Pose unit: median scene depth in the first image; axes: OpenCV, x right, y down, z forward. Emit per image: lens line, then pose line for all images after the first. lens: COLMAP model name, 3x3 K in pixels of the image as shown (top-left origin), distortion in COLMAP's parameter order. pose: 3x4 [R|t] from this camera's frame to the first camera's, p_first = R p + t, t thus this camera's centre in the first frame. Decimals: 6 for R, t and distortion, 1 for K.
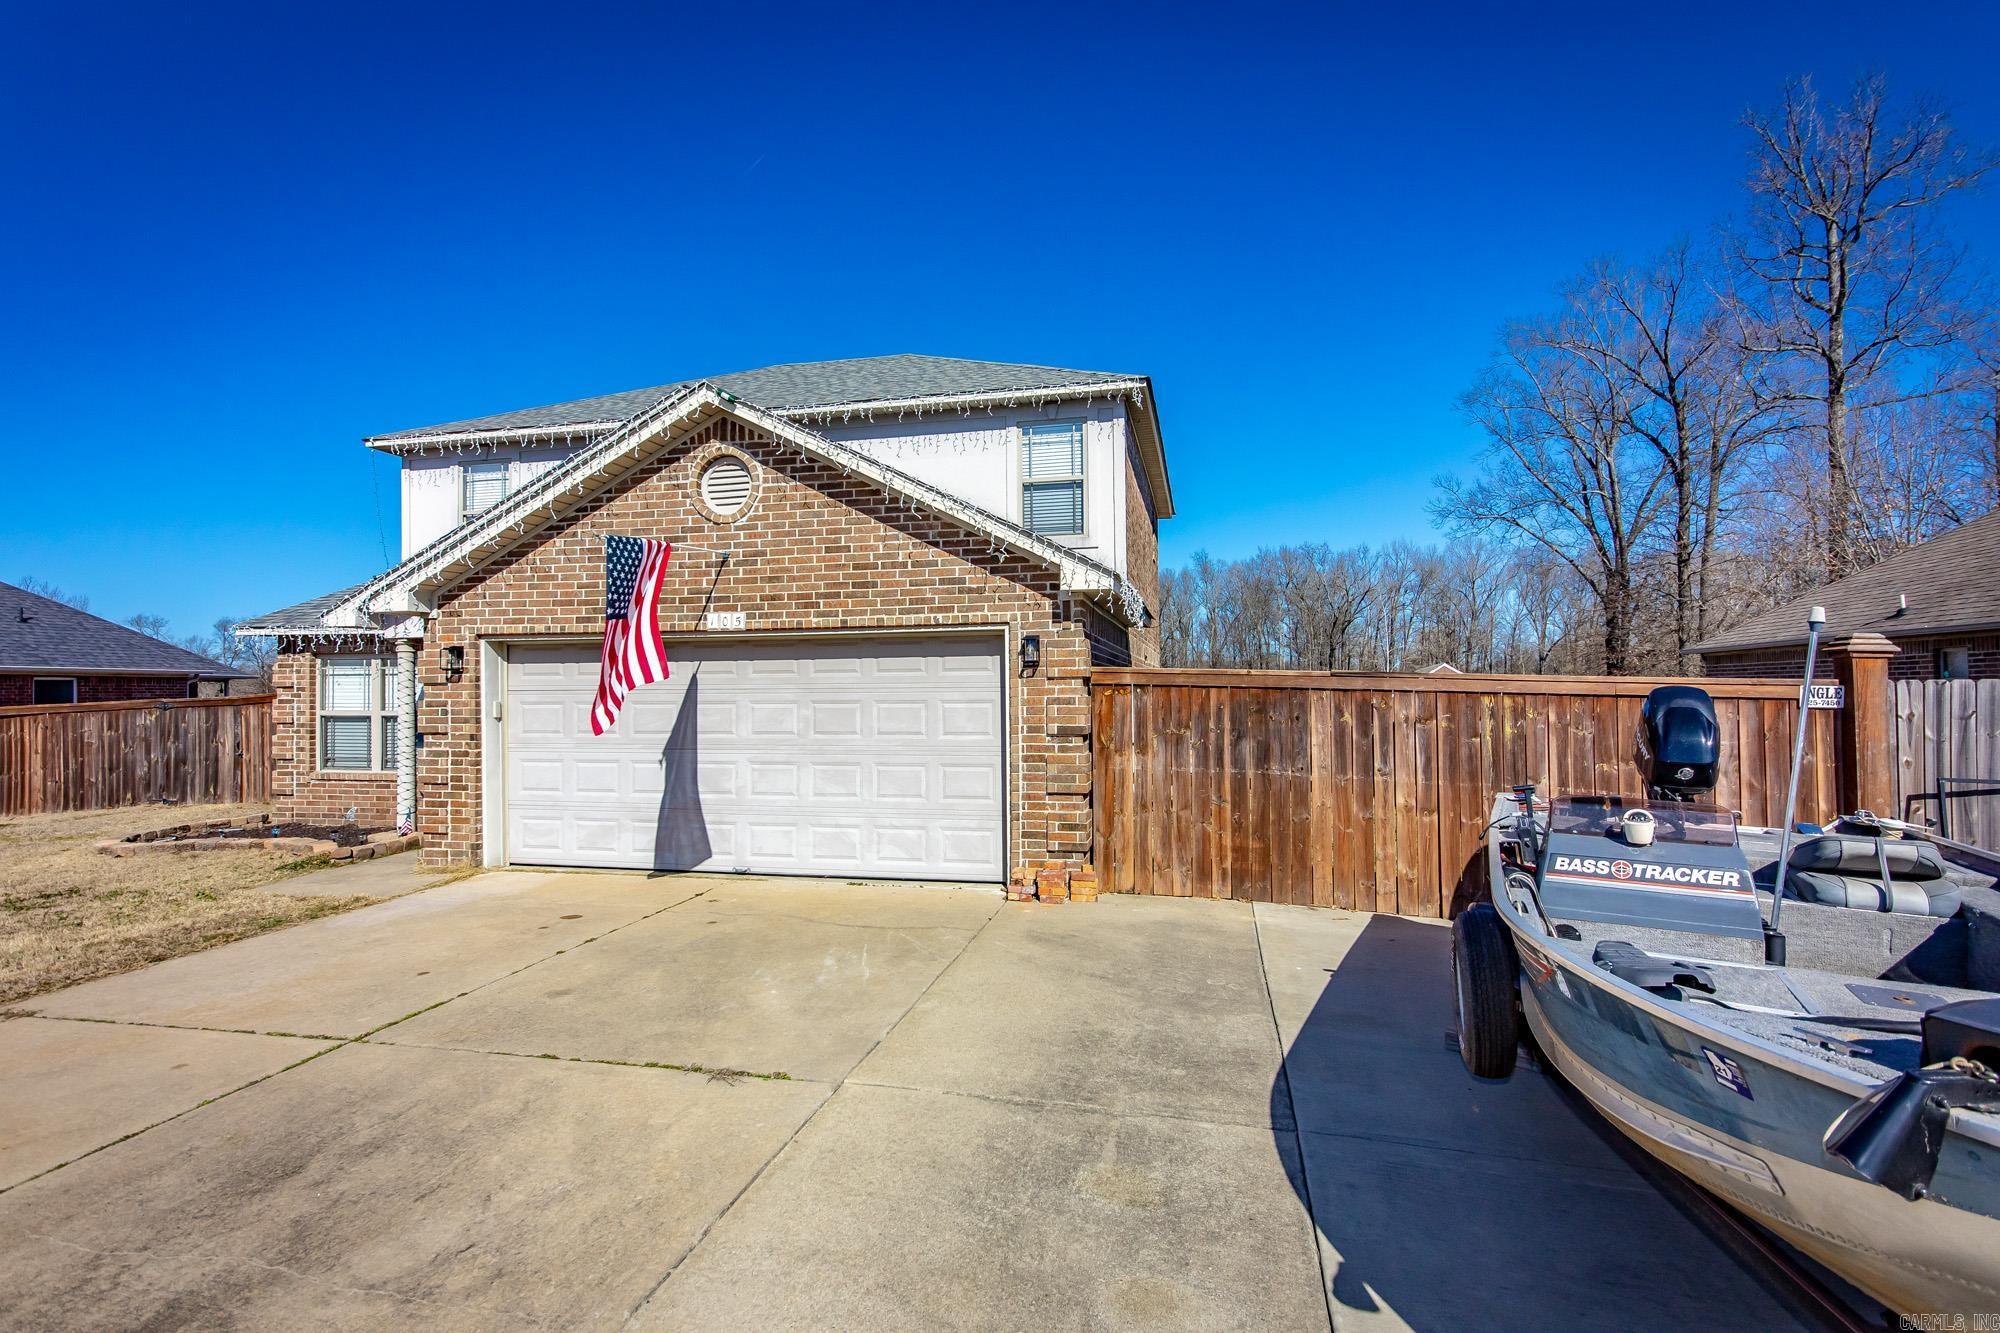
lens RADIAL K [[944.8, 0, 1008.7], [0, 944.8, 664.8], [0, 0, 1]] dist [0.000485, 0.001584]
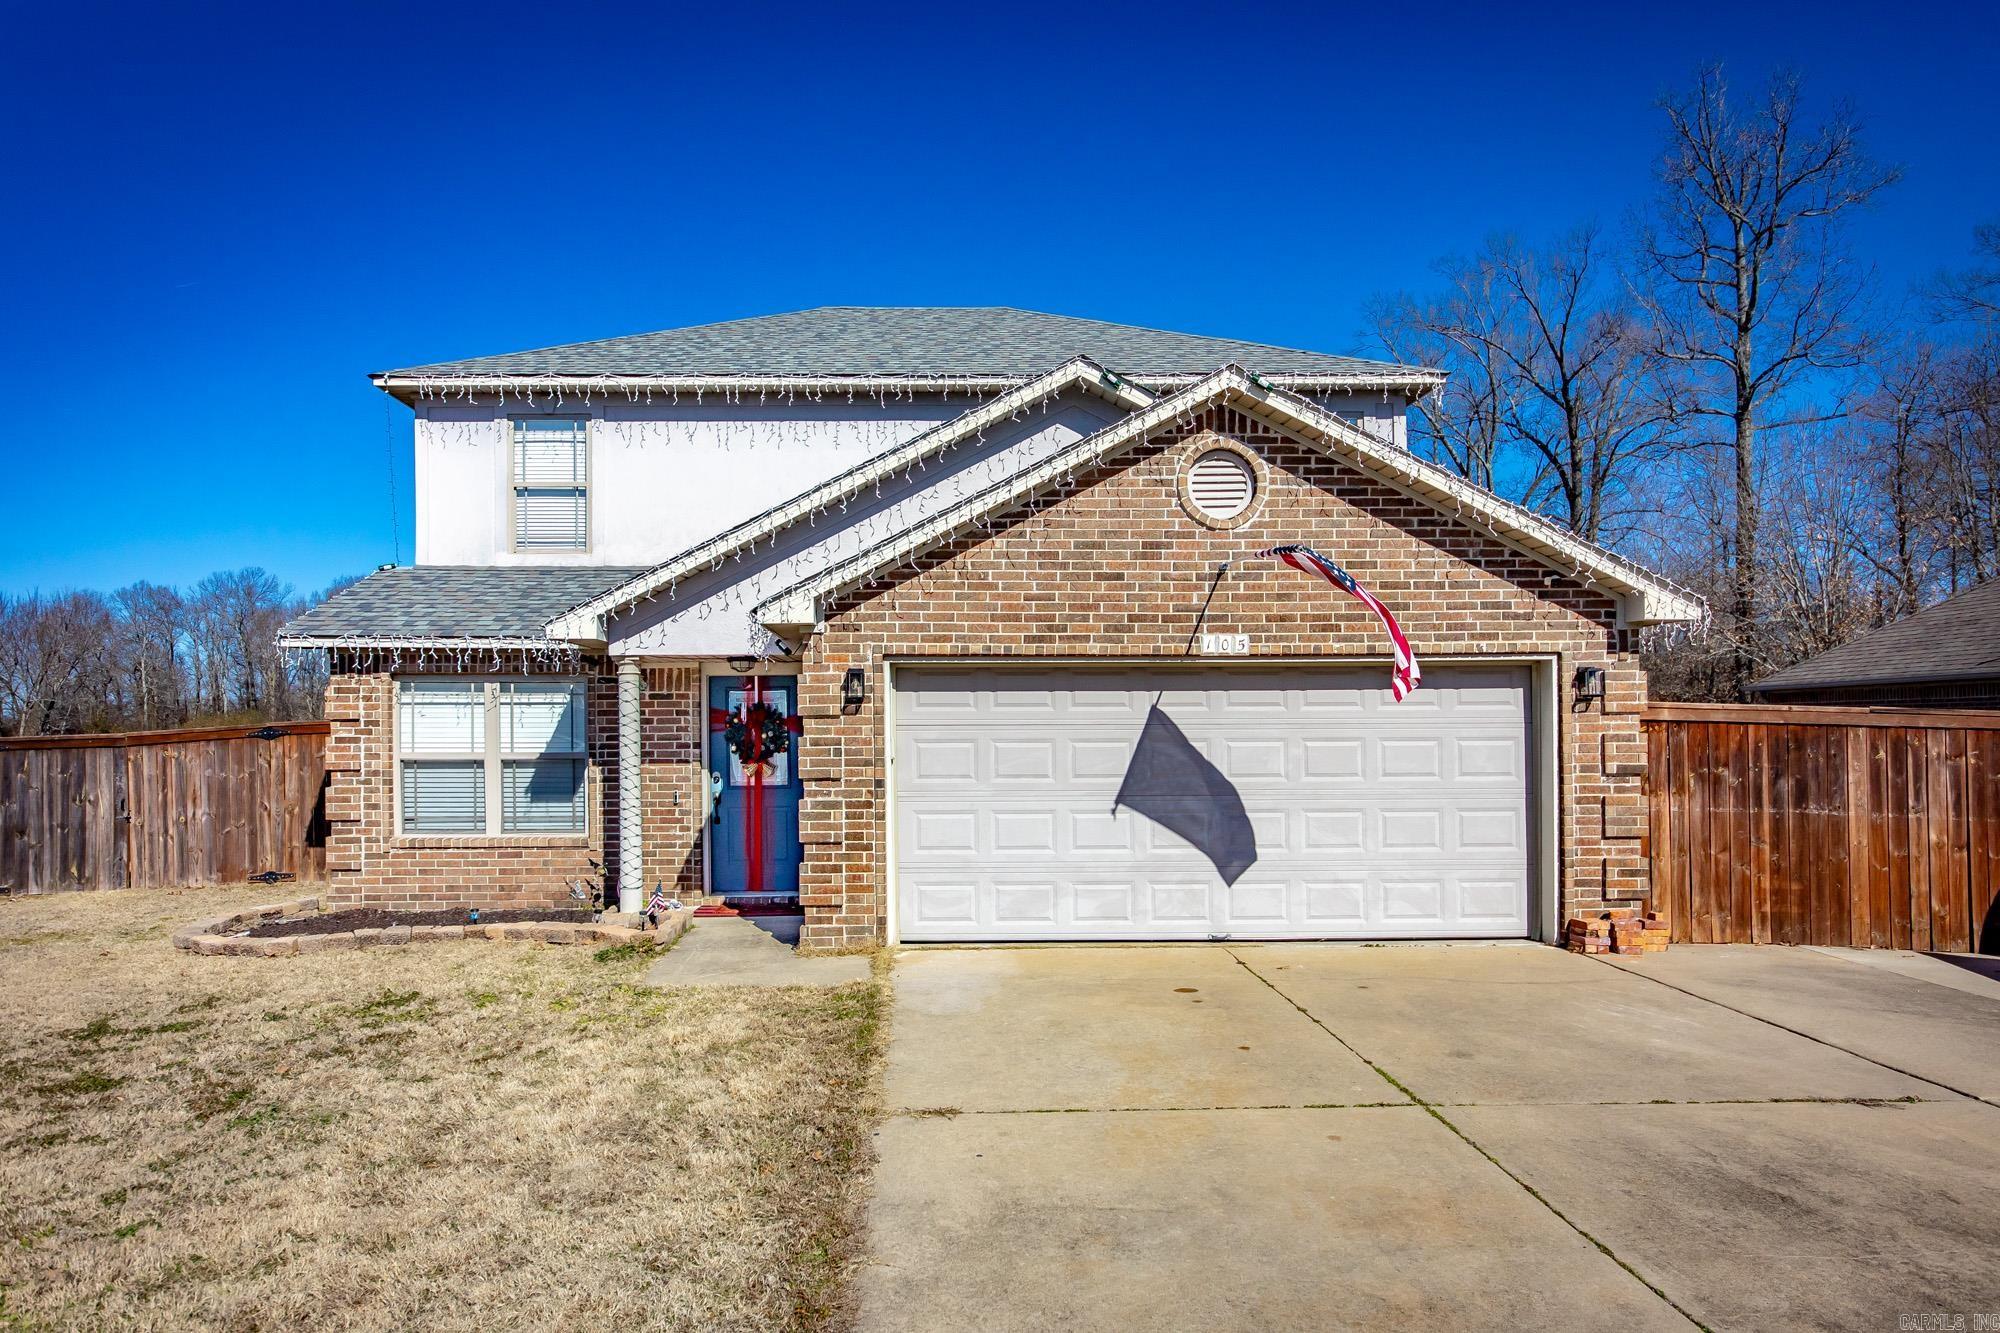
lens RADIAL K [[1243.1, 0, 953.8], [0, 1243.1, 708.8], [0, 0, 1]] dist [-0.001433, 0.001832]
pose [[0.973192, 0.006211, 0.229910, -0.755034], [-0.008418, 0.999927, 0.008620, 0.004071], [-0.229840, -0.010324, 0.973174, -0.032951]]
